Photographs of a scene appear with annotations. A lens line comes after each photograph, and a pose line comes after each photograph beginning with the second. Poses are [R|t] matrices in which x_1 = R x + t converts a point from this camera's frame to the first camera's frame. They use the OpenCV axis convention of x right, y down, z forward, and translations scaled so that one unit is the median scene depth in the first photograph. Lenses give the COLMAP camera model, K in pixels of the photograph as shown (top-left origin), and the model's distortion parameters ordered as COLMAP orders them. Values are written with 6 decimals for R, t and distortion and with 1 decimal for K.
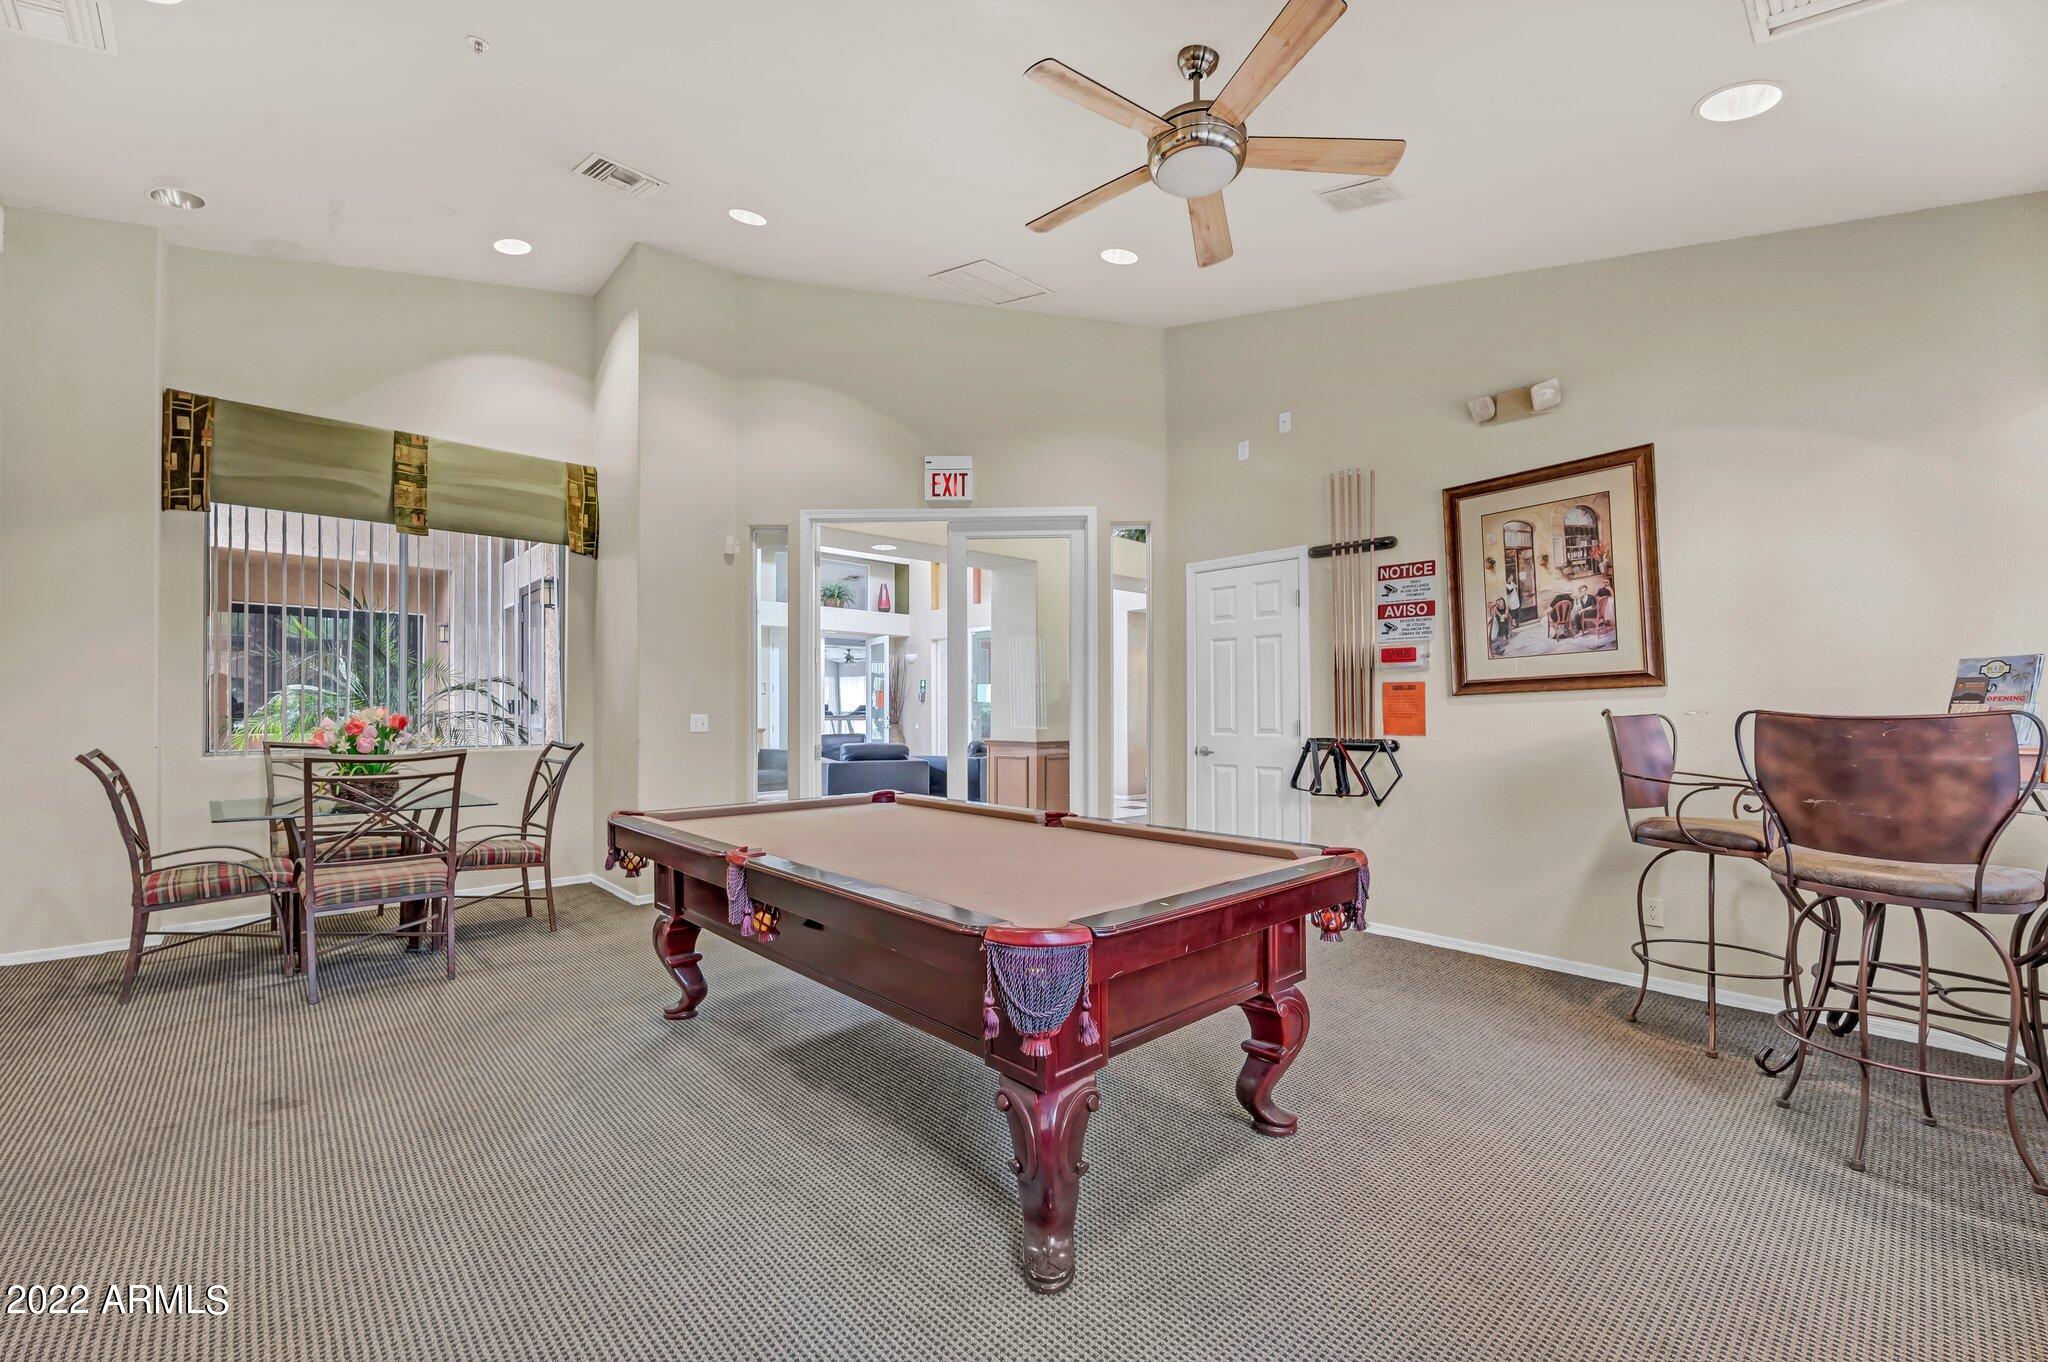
lens RADIAL K [[832.2, 0, 1019.8], [0, 832.2, 674.3], [0, 0, 1]] dist [-0.001507, 0.000115]
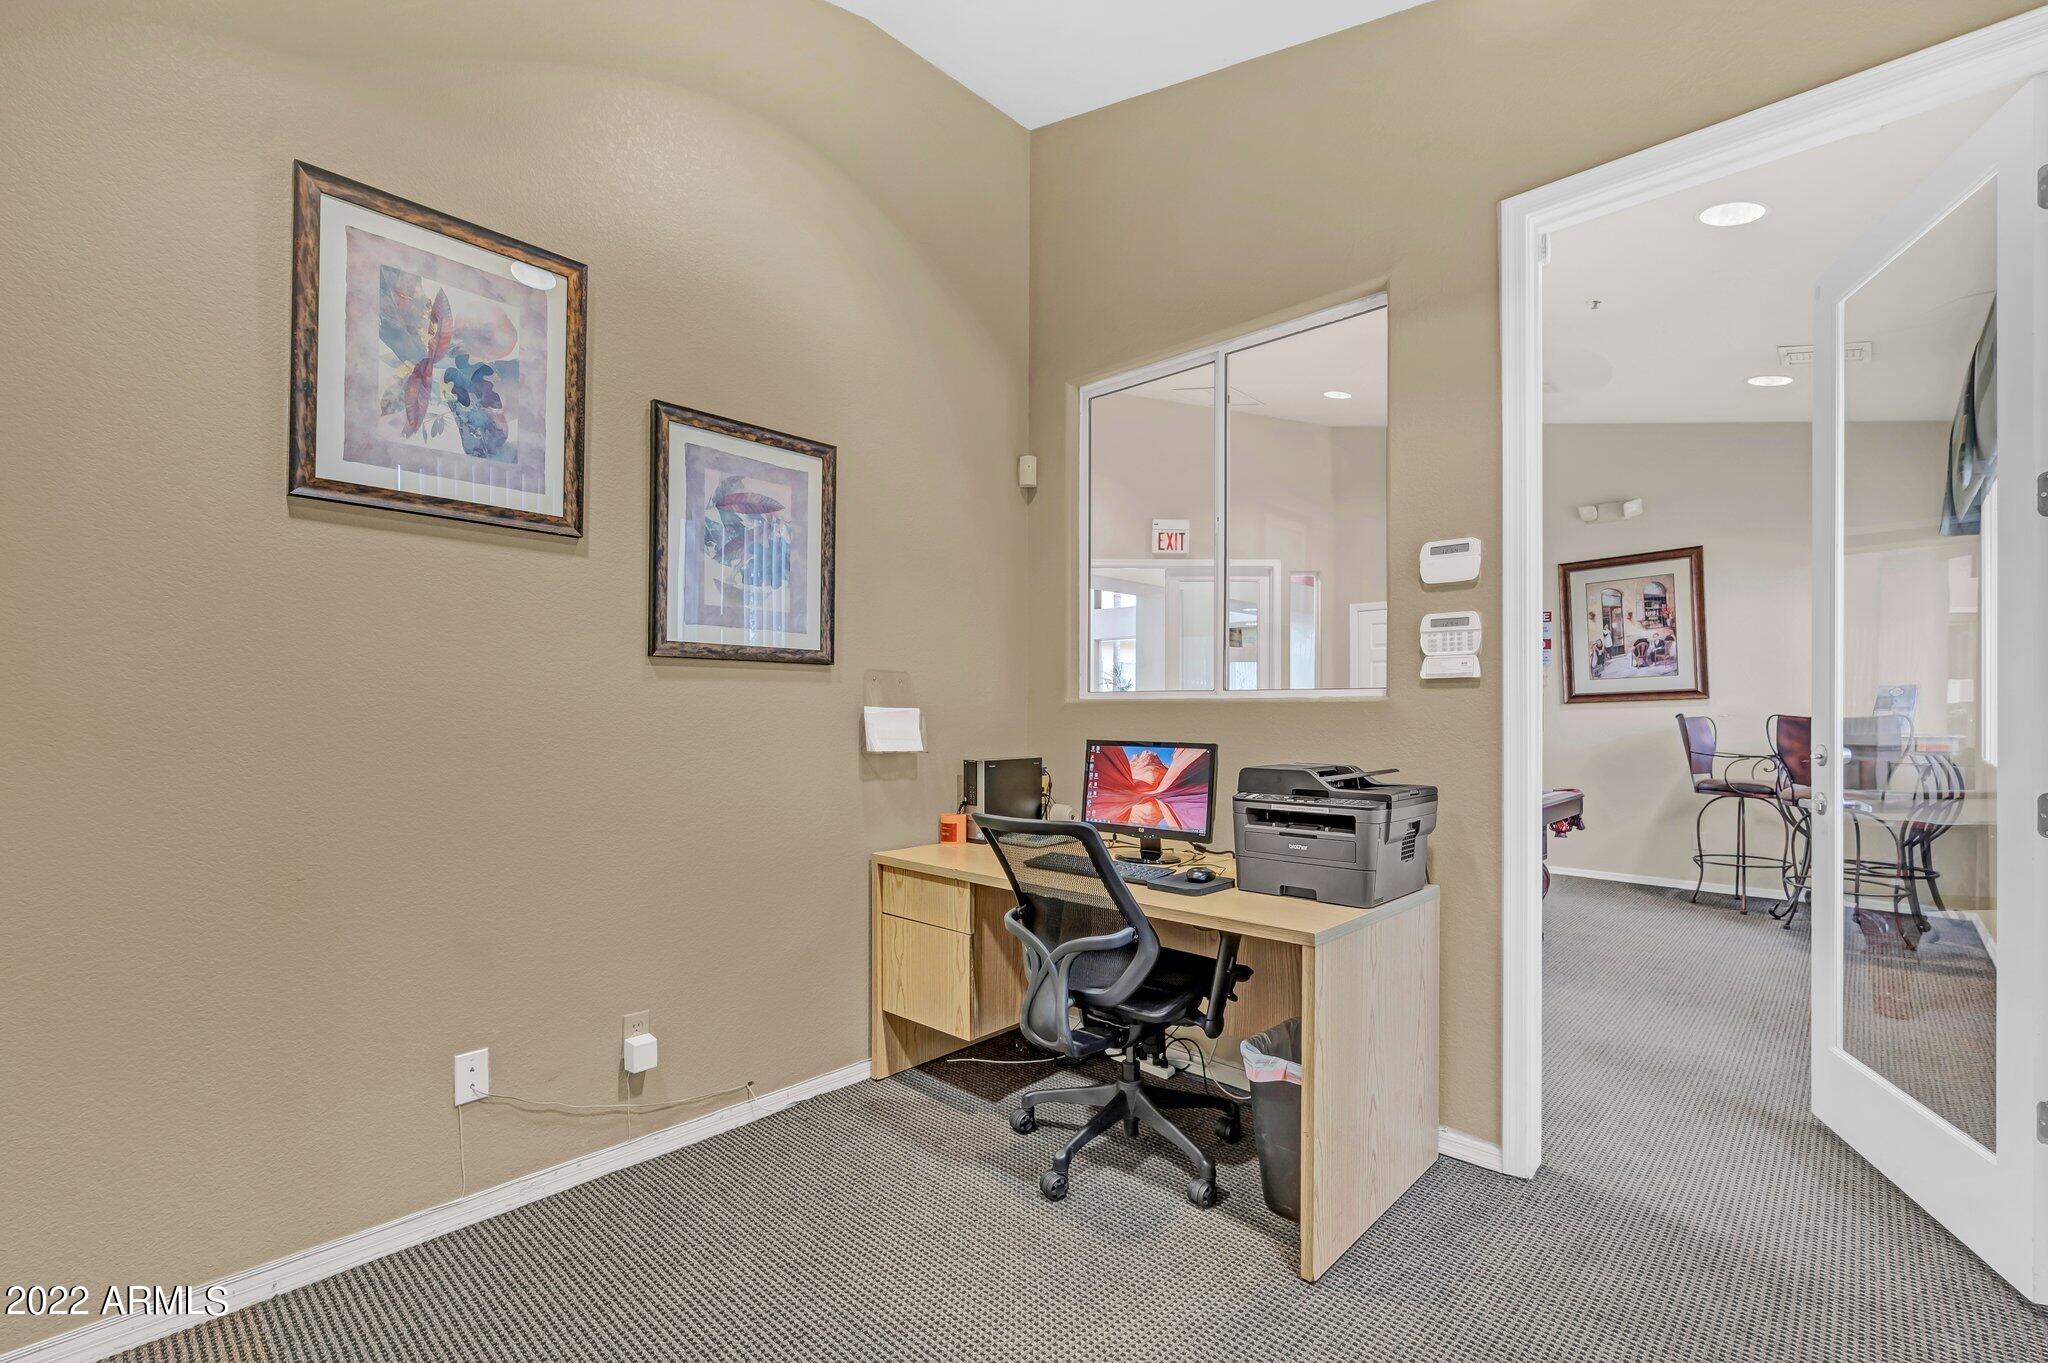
lens RADIAL K [[900.3, 0, 1024.0], [0, 900.3, 681.5], [0, 0, 1]] dist [0.011733, -0.000403]
pose [[0.996796, 0.002461, 0.079943, -0.617231], [-0.003299, 0.999941, 0.010351, -0.029539], [-0.079912, -0.010582, 0.996746, -0.576419]]
